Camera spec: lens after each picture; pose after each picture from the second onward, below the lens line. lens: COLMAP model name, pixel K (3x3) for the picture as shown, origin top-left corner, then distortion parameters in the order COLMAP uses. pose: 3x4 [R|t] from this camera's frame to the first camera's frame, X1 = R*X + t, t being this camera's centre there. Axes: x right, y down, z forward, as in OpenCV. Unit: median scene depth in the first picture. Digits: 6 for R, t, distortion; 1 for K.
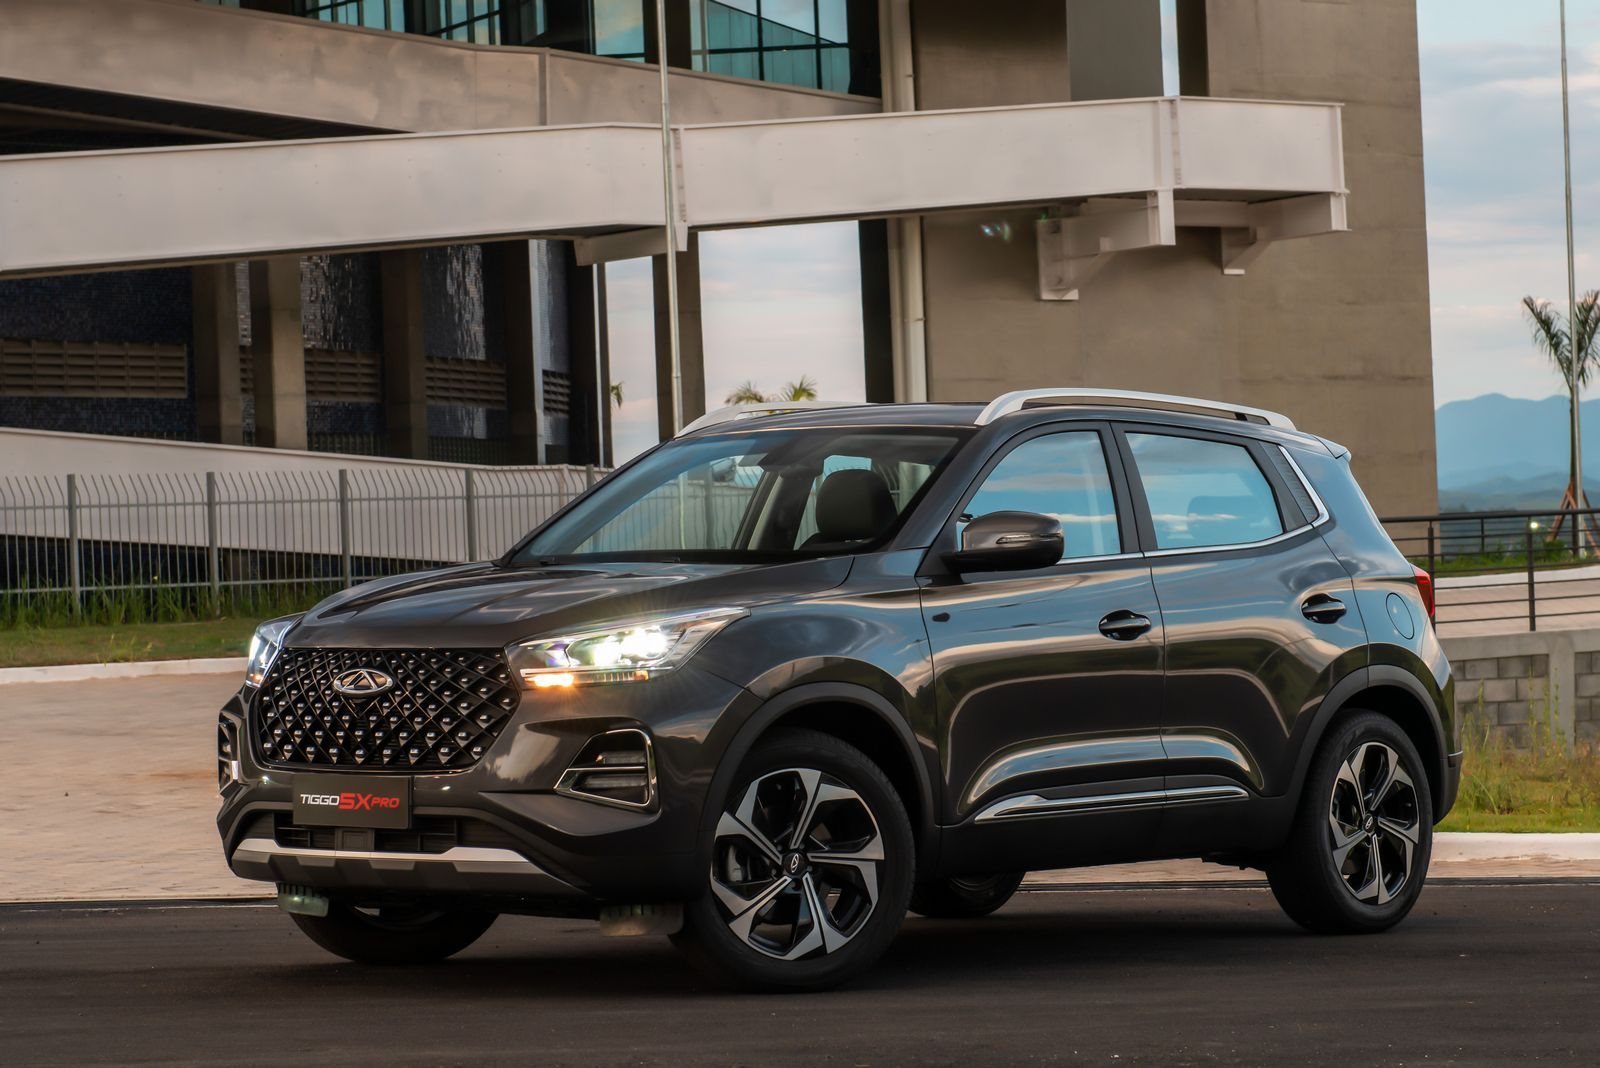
lens RADIAL K [[4195.8, 0, 797.1], [0, 4195.8, 472.4], [0, 0, 1]] dist [0.116212, 0.152257]
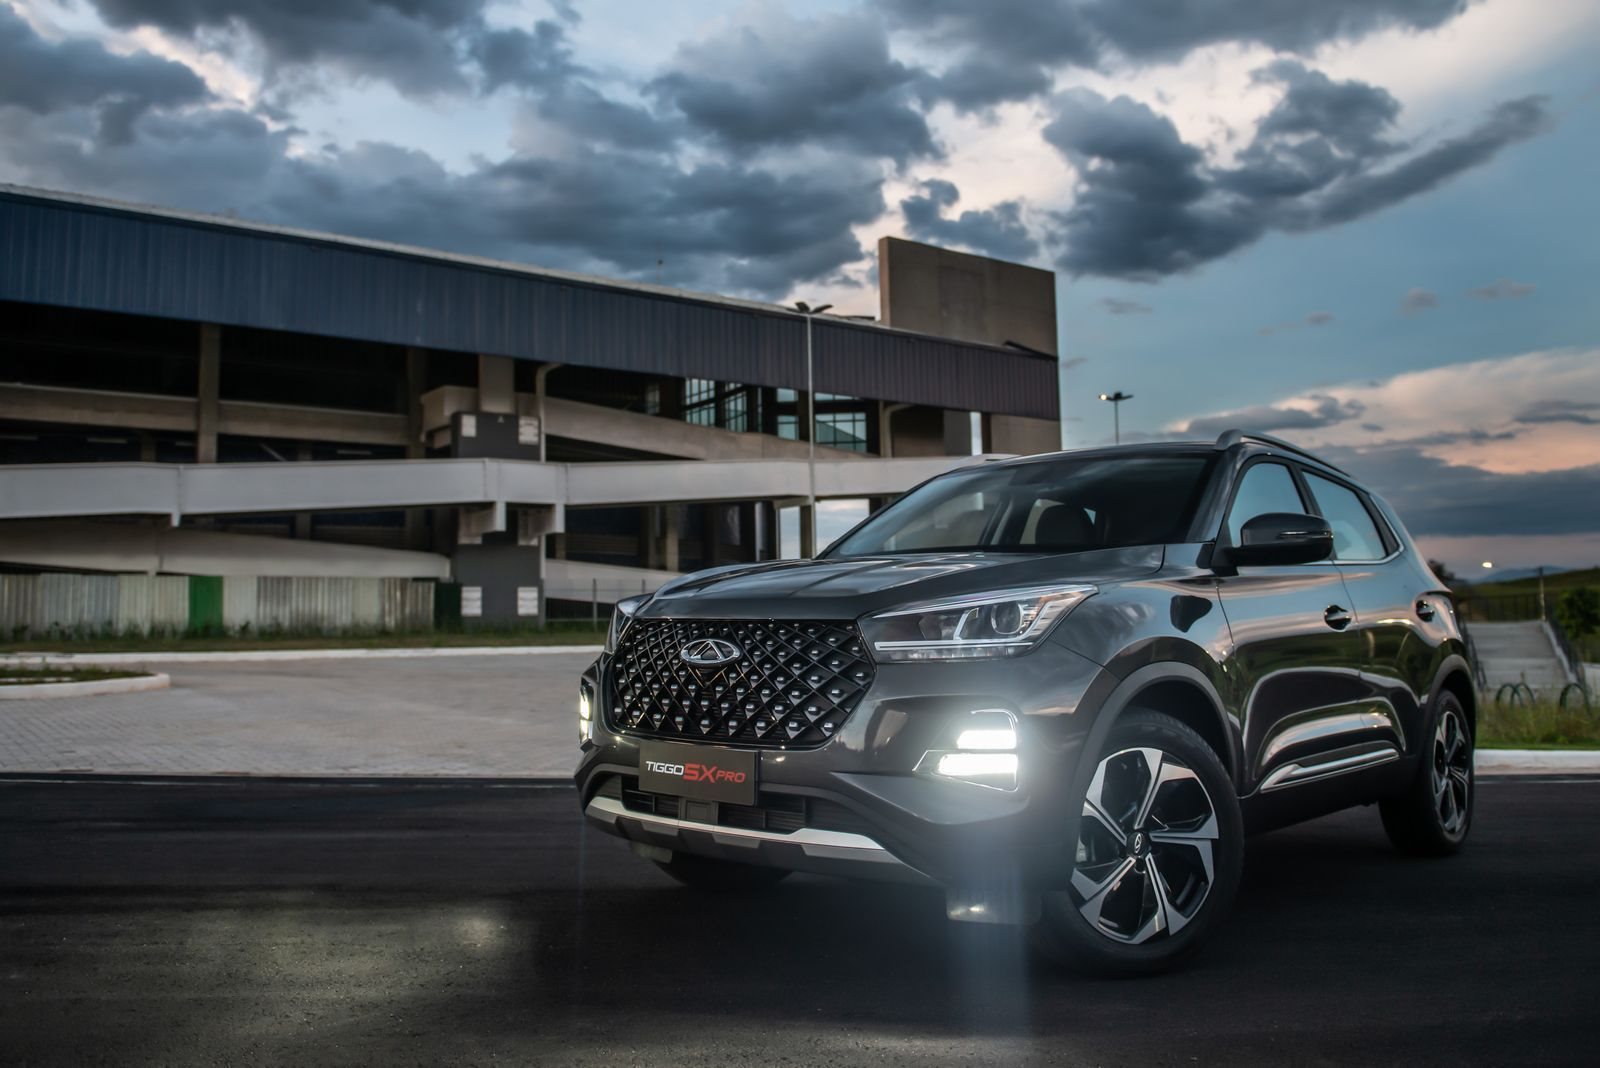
lens RADIAL K [[1281.6, 0, 799.9], [0, 1281.6, 488.4], [0, 0, 1]] dist [-0.046133, 0.001450]
pose [[0.999557, 0.017825, -0.023828, -0.015756], [-0.019714, 0.996474, -0.081552, 0.007420], [0.022291, 0.081986, 0.996384, 0.144997]]
